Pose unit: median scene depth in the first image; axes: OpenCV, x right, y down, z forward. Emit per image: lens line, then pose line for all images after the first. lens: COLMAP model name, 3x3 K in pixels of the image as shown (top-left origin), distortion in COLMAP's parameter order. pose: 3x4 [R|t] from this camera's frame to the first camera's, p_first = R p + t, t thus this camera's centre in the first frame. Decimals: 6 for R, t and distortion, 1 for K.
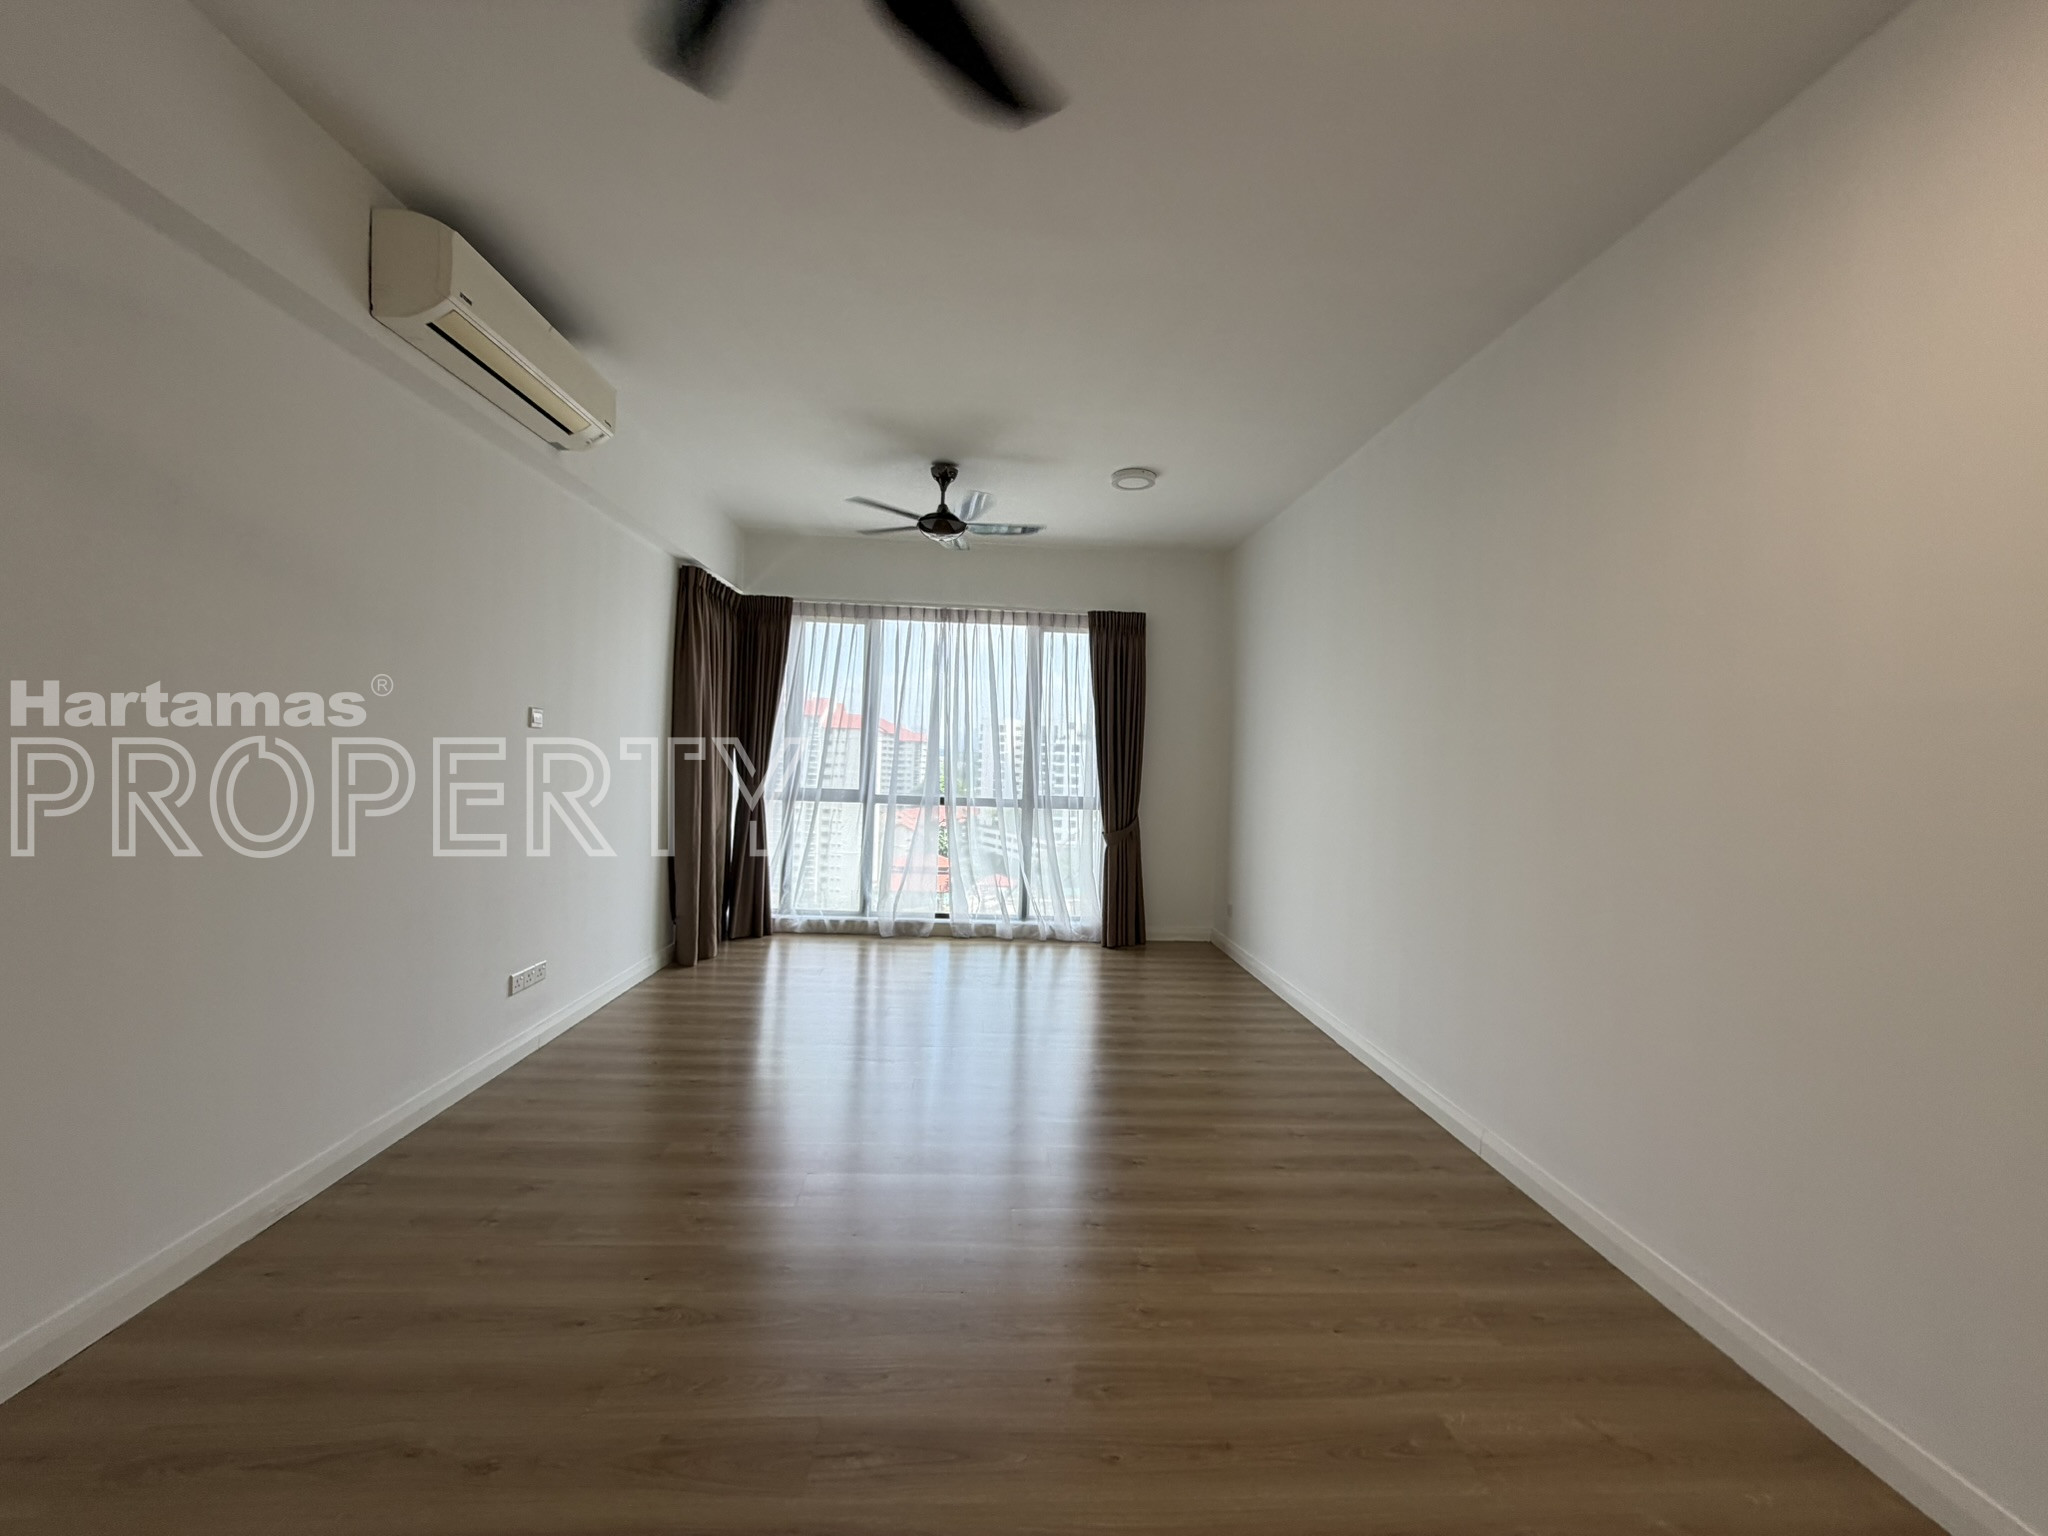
lens RADIAL K [[818.2, 0, 1026.4], [0, 818.2, 757.4], [0, 0, 1]] dist [0.007561, -0.000405]
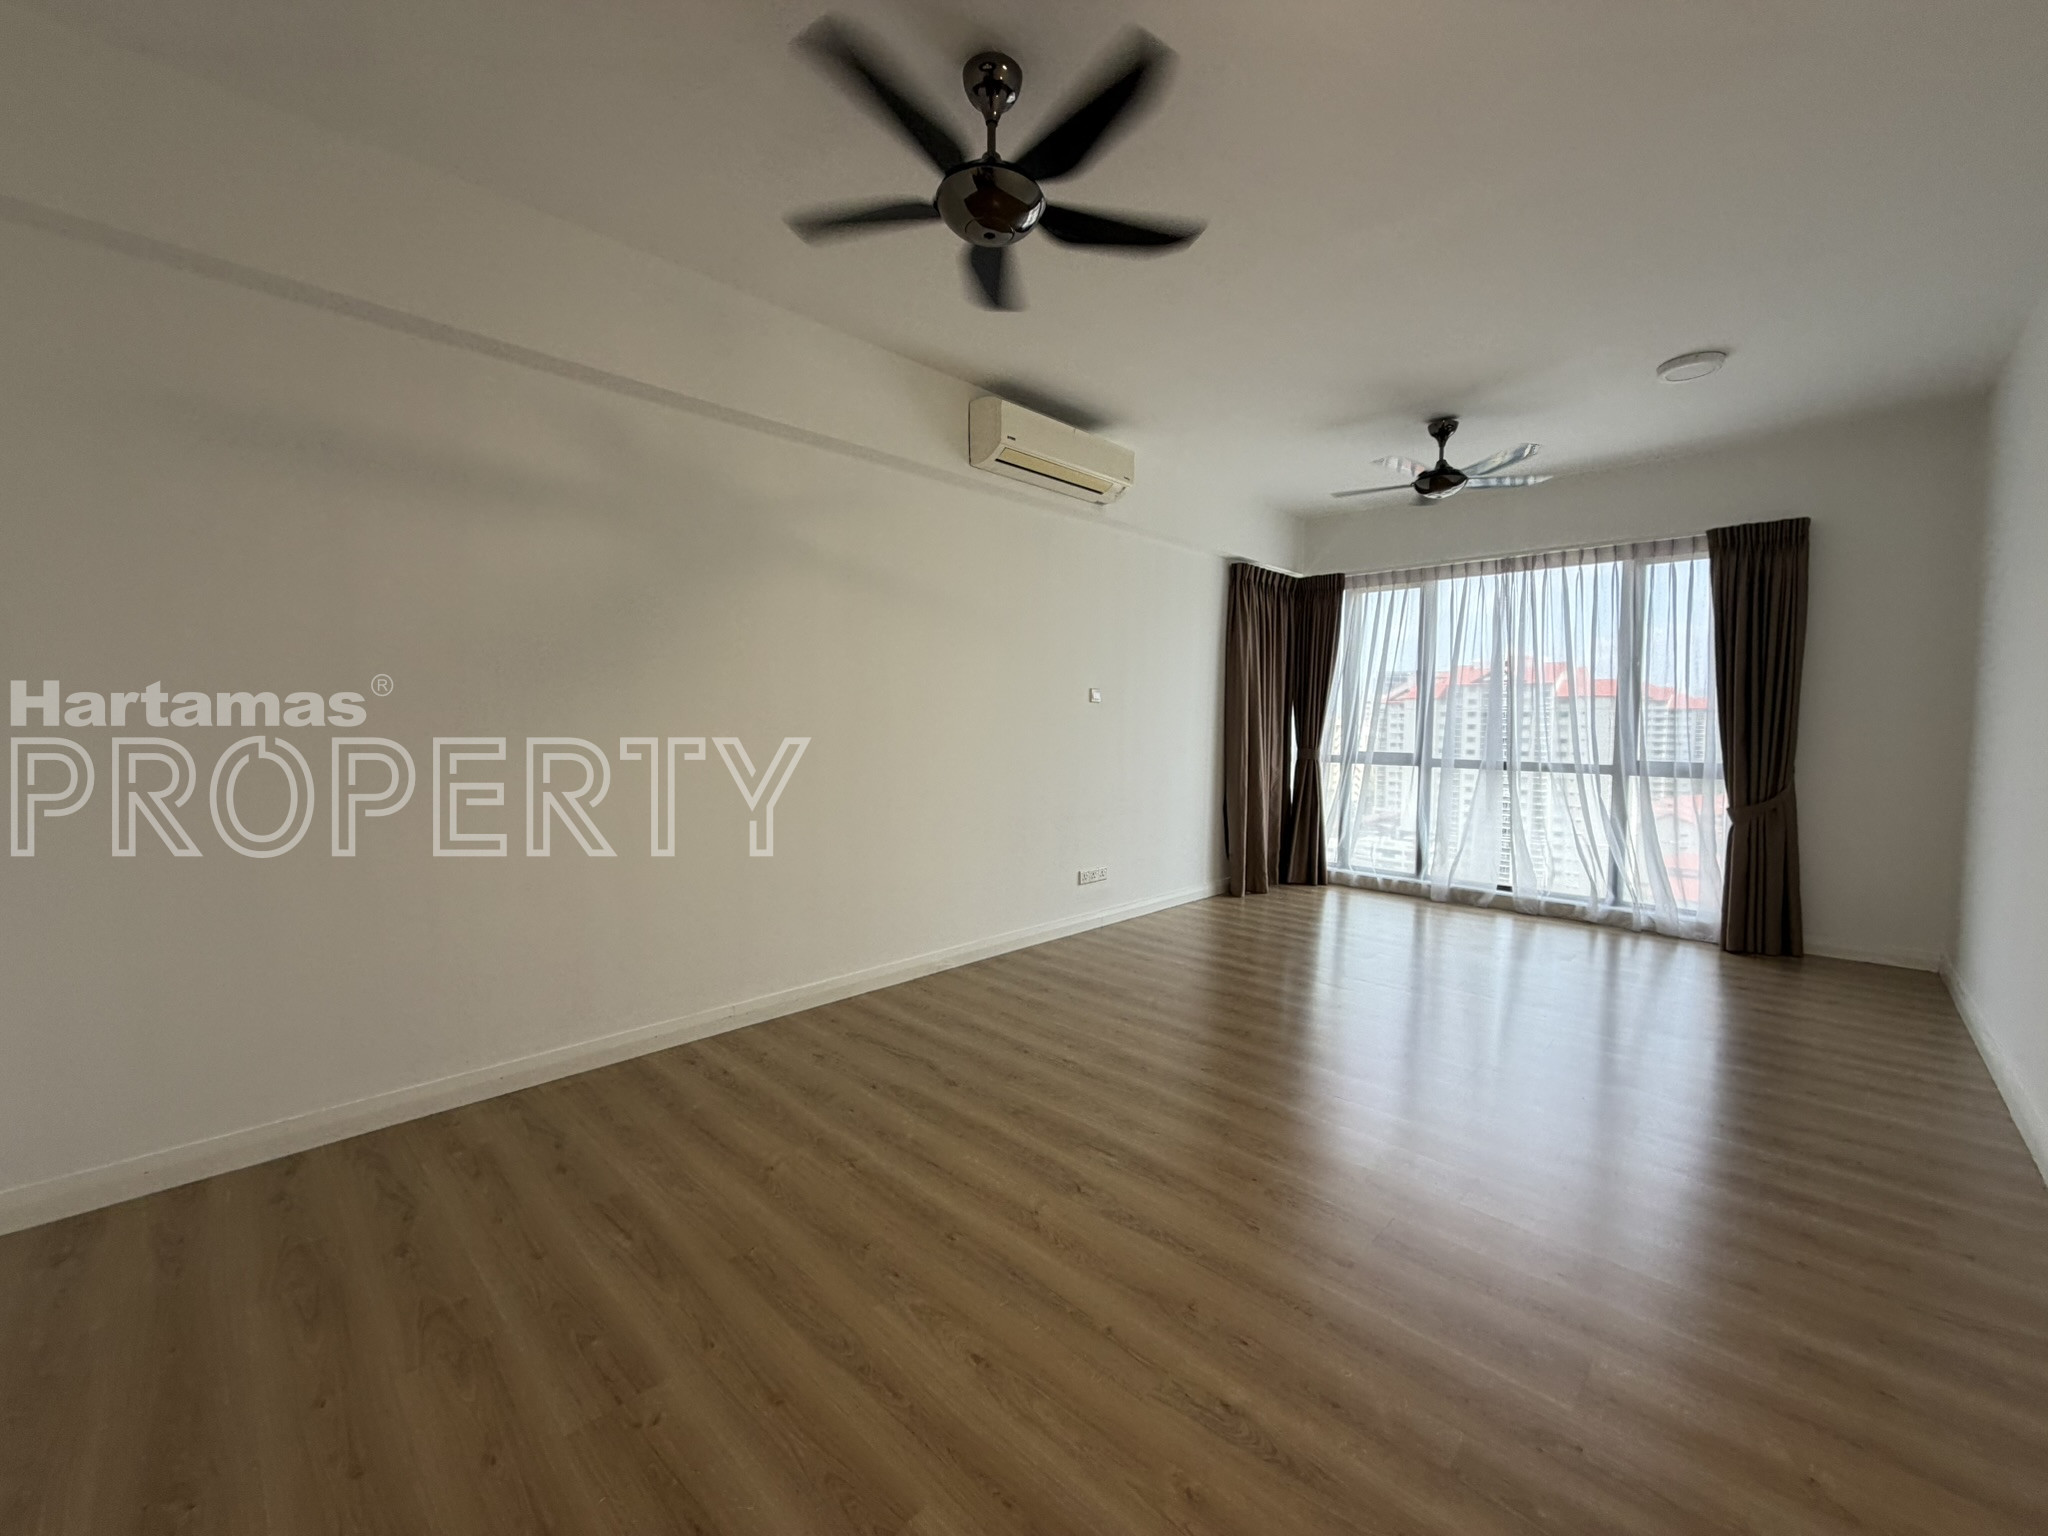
lens RADIAL K [[818.2, 0, 1026.4], [0, 818.2, 757.4], [0, 0, 1]] dist [0.007561, -0.000405]
pose [[0.684998, 0.005336, -0.728525, 0.206780], [0.015669, 0.999634, 0.022055, 0.014776], [0.728376, -0.026523, 0.684664, -0.039861]]
